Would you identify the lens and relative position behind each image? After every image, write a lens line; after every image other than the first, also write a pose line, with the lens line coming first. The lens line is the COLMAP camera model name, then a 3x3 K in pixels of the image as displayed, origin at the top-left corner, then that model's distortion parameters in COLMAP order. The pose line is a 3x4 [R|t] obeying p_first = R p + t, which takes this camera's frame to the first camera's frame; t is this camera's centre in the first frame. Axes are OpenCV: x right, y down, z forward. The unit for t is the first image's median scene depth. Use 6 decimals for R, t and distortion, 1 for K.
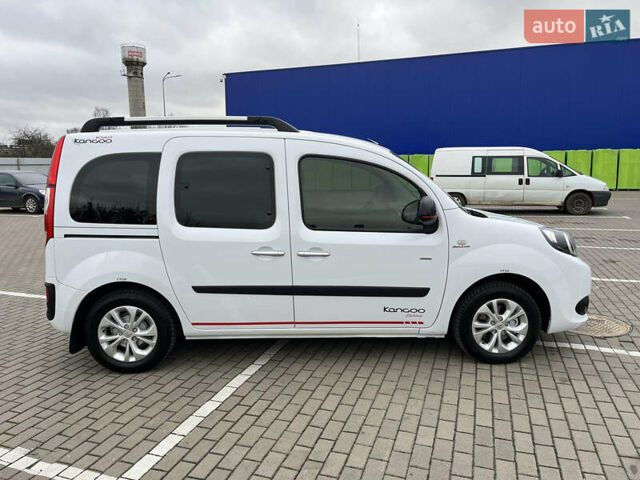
lens RADIAL K [[476.6, 0, 316.5], [0, 476.6, 238.2], [0, 0, 1]] dist [0.075628, -0.096474]
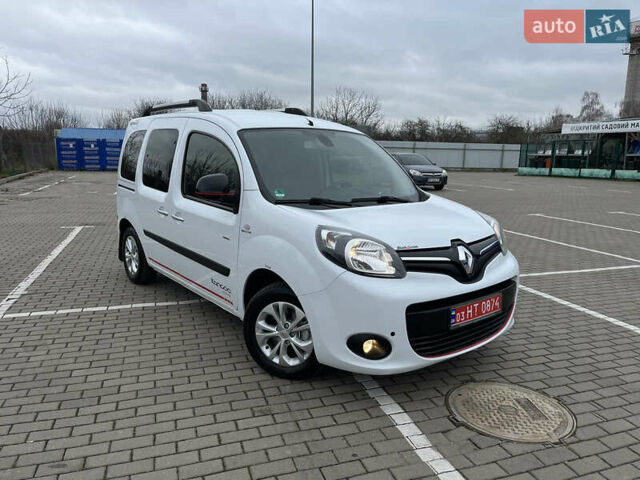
lens RADIAL K [[476.6, 0, 316.5], [0, 476.6, 238.2], [0, 0, 1]] dist [0.075628, -0.096474]
pose [[0.612515, 0.166412, -0.772743, 1.060935], [-0.145523, 0.984619, 0.096691, -0.075340], [0.776948, 0.053227, 0.627310, 0.513871]]
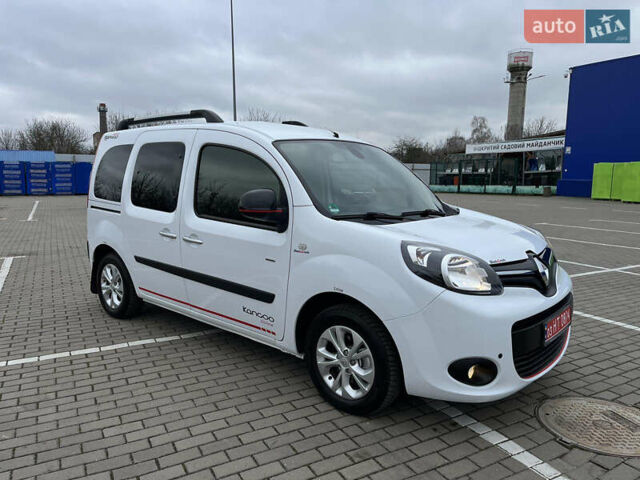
lens RADIAL K [[476.6, 0, 316.5], [0, 476.6, 238.2], [0, 0, 1]] dist [0.075628, -0.096474]
pose [[0.745657, 0.110332, -0.657132, 0.831836], [-0.118738, 0.992413, 0.031891, -0.033545], [0.655666, 0.054247, 0.753100, 0.384371]]
